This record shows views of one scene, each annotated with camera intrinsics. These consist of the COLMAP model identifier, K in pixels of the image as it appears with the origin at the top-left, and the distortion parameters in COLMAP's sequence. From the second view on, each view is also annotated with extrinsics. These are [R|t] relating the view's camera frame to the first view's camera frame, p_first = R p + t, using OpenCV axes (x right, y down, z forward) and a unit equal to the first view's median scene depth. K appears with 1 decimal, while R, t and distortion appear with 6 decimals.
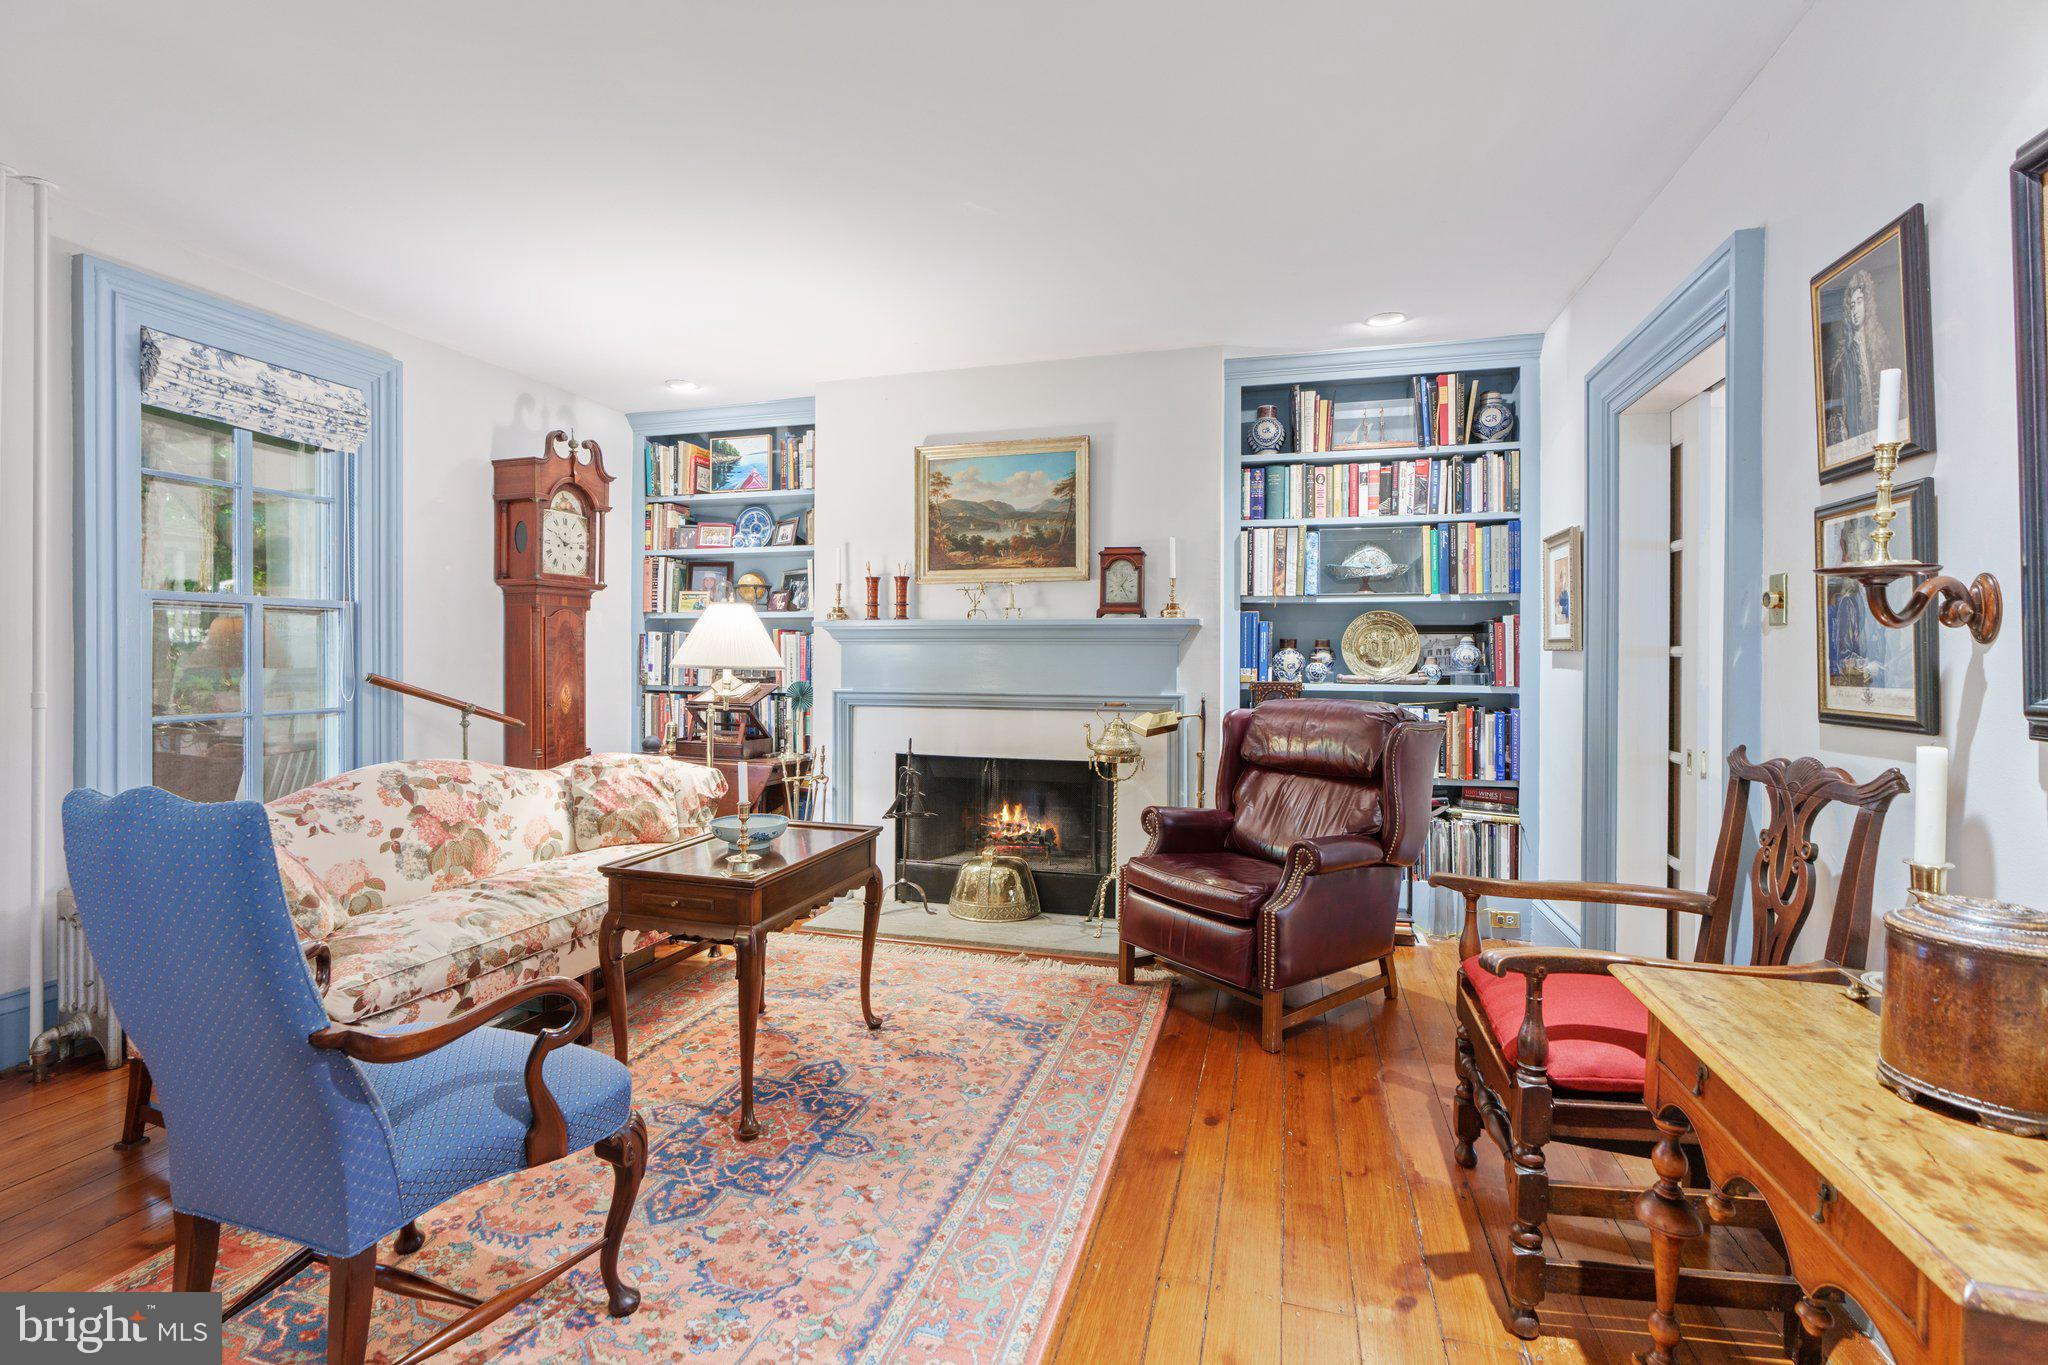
lens RADIAL K [[921.1, 0, 991.2], [0, 921.1, 658.0], [0, 0, 1]] dist [-0.008619, 0.003559]
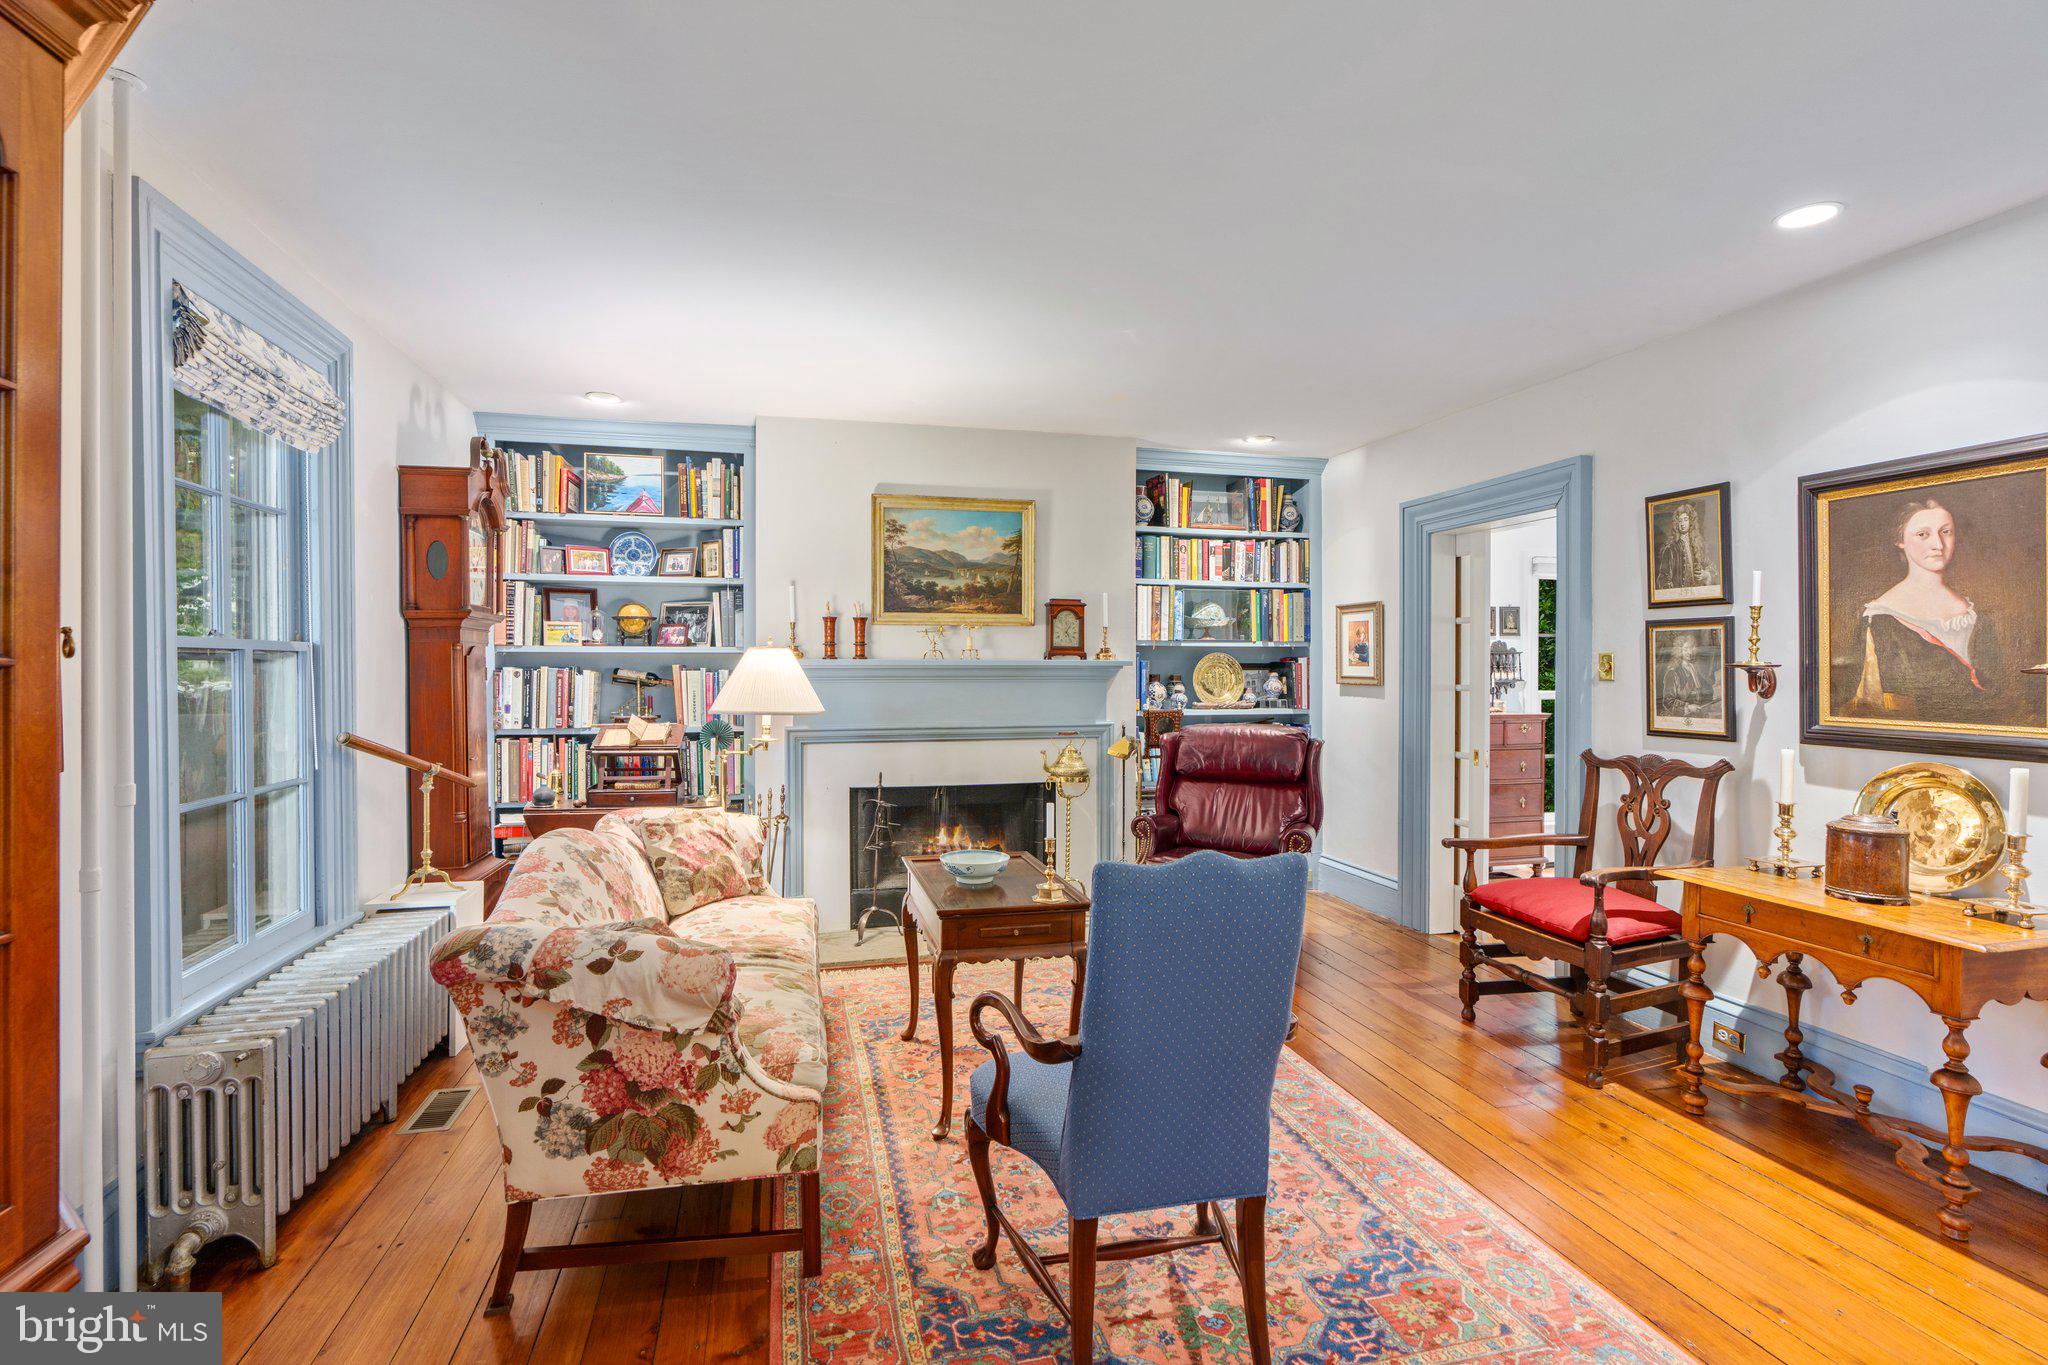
lens RADIAL K [[921.1, 0, 1025.7], [0, 921.1, 677.0], [0, 0, 1]] dist [-0.008619, 0.003559]
pose [[0.863647, -0.009402, 0.504010, -0.476079], [0.005638, 0.999944, 0.008992, -0.030578], [-0.504066, -0.004925, 0.863651, 0.008421]]
